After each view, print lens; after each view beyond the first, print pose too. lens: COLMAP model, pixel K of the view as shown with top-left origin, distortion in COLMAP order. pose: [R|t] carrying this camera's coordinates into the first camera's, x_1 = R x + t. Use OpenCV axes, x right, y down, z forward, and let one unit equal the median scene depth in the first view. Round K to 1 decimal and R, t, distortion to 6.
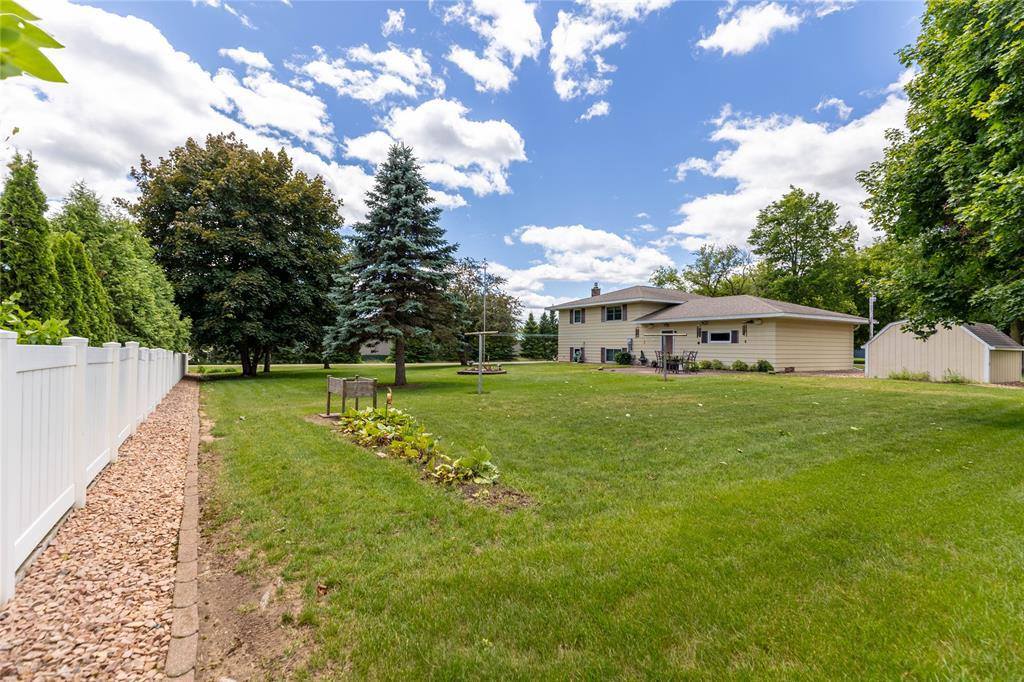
lens RADIAL K [[470.3, 0, 511.8], [0, 470.3, 342.7], [0, 0, 1]] dist [0.013082, -0.003991]
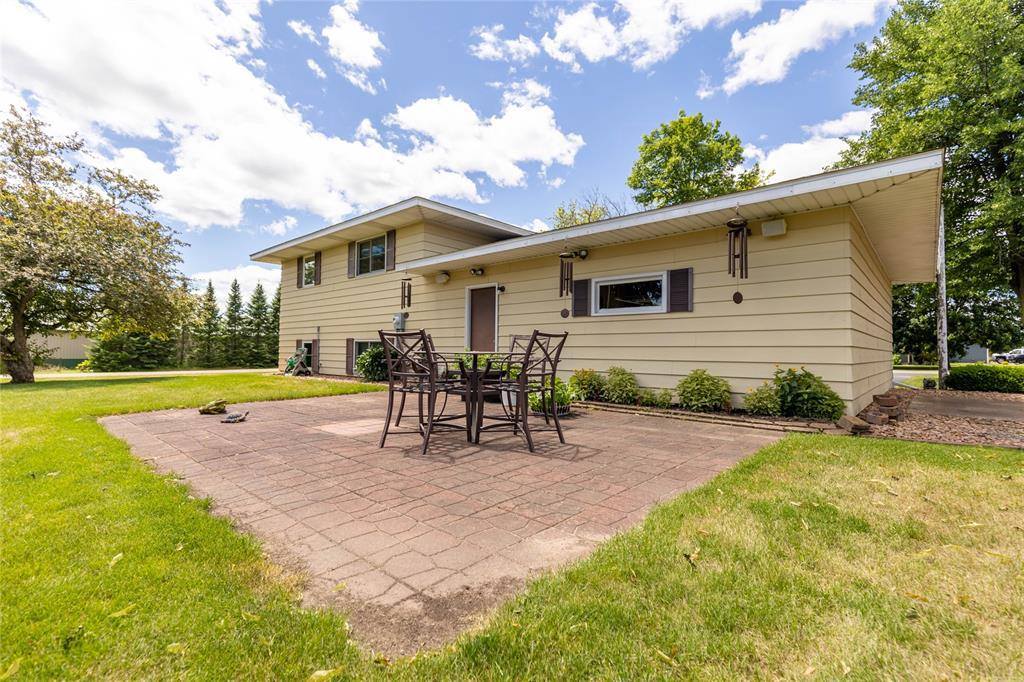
lens RADIAL K [[470.3, 0, 504.2], [0, 470.3, 340.8], [0, 0, 1]] dist [0.013082, -0.003991]
pose [[0.964018, 0.005664, 0.265778, 0.265716], [-0.003147, 0.999946, -0.009895, 0.020457], [-0.265820, 0.008702, 0.963984, 0.685120]]
